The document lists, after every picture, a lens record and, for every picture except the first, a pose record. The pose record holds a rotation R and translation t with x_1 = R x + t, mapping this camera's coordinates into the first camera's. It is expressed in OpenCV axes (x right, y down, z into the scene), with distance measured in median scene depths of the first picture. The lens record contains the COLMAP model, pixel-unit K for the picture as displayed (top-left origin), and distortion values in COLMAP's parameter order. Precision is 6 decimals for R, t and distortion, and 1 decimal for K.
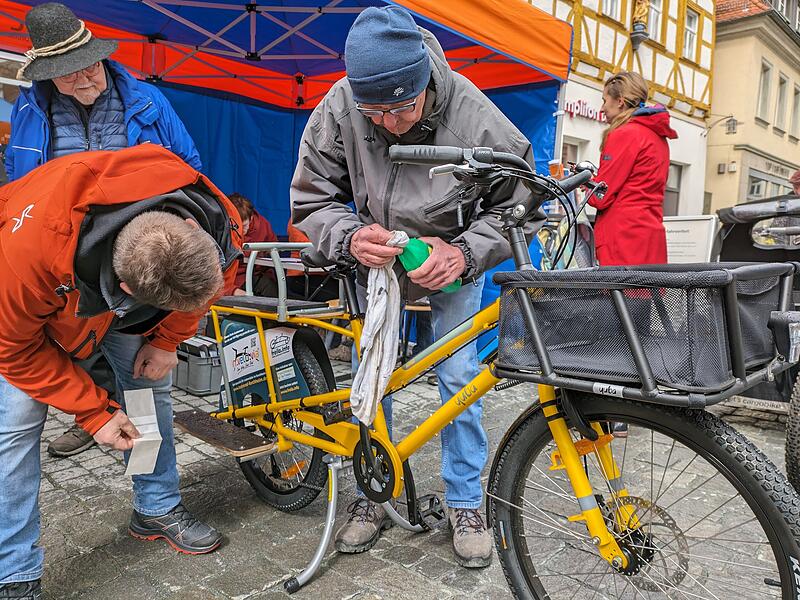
lens RADIAL K [[578.0, 0, 402.2], [0, 578.0, 300.5], [0, 0, 1]] dist [0.005140, 0.004166]
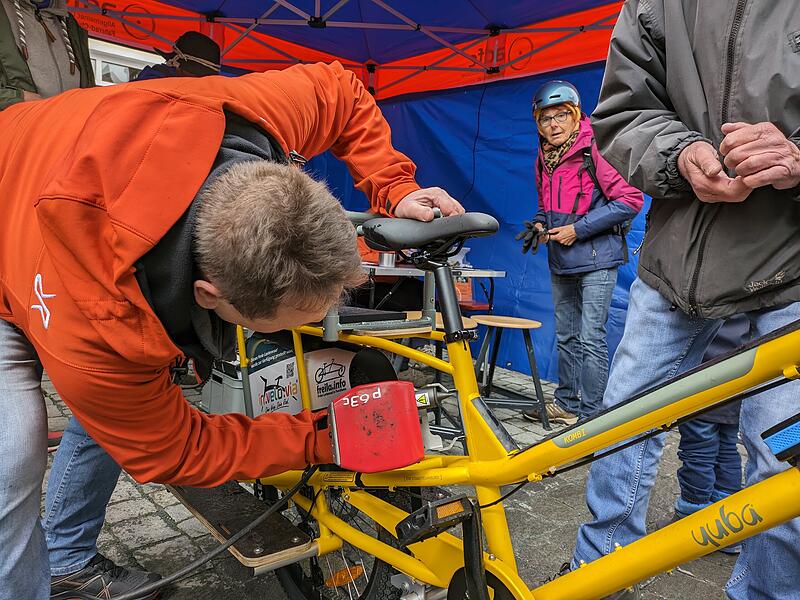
lens RADIAL K [[604.5, 0, 413.0], [0, 604.5, 303.8], [0, 0, 1]] dist [0.054387, -0.006303]
pose [[0.994967, 0.024840, -0.097072, -0.054136], [-0.026738, 0.999475, -0.018304, 0.006212], [0.096566, 0.020807, 0.995109, 0.329488]]
